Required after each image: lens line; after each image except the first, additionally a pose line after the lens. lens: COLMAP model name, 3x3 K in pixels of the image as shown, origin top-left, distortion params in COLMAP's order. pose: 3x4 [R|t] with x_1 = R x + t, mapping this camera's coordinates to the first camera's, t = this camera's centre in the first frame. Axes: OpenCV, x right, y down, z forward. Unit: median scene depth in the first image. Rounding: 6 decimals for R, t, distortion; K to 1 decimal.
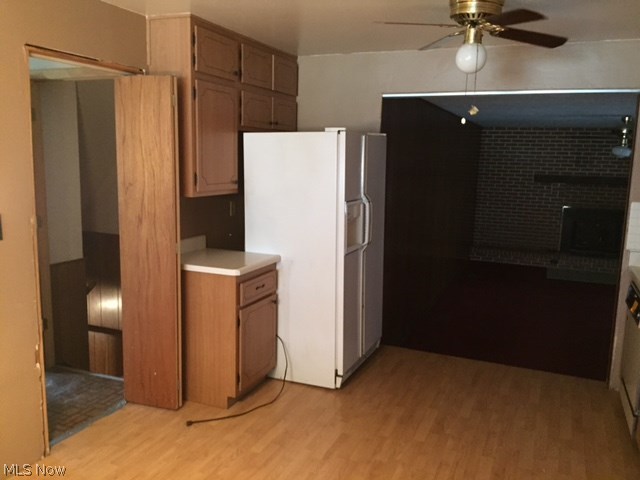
lens RADIAL K [[557.4, 0, 317.4], [0, 557.4, 244.1], [0, 0, 1]] dist [0.049102, -0.018308]
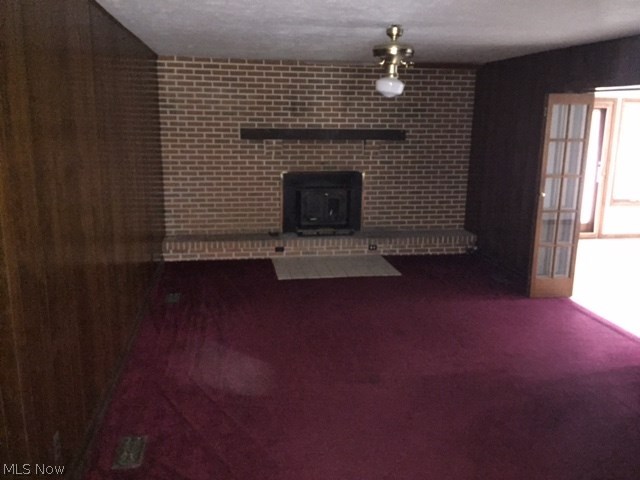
lens RADIAL K [[557.4, 0, 320.6], [0, 557.4, 241.2], [0, 0, 1]] dist [0.049102, -0.018308]
pose [[0.848308, -0.130841, 0.513083, 0.099685], [0.093366, 0.990768, 0.098289, -0.045661], [-0.521207, -0.035475, 0.852693, 0.364601]]
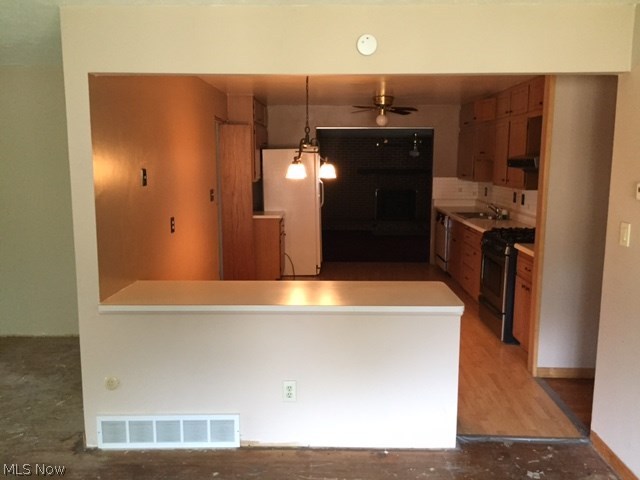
lens RADIAL K [[557.4, 0, 322.7], [0, 557.4, 238.3], [0, 0, 1]] dist [0.049102, -0.018308]
pose [[0.925973, -0.076984, 0.369658, -0.272262], [0.080856, 0.996713, 0.005033, 0.047014], [-0.368830, 0.025228, 0.929154, -0.353245]]
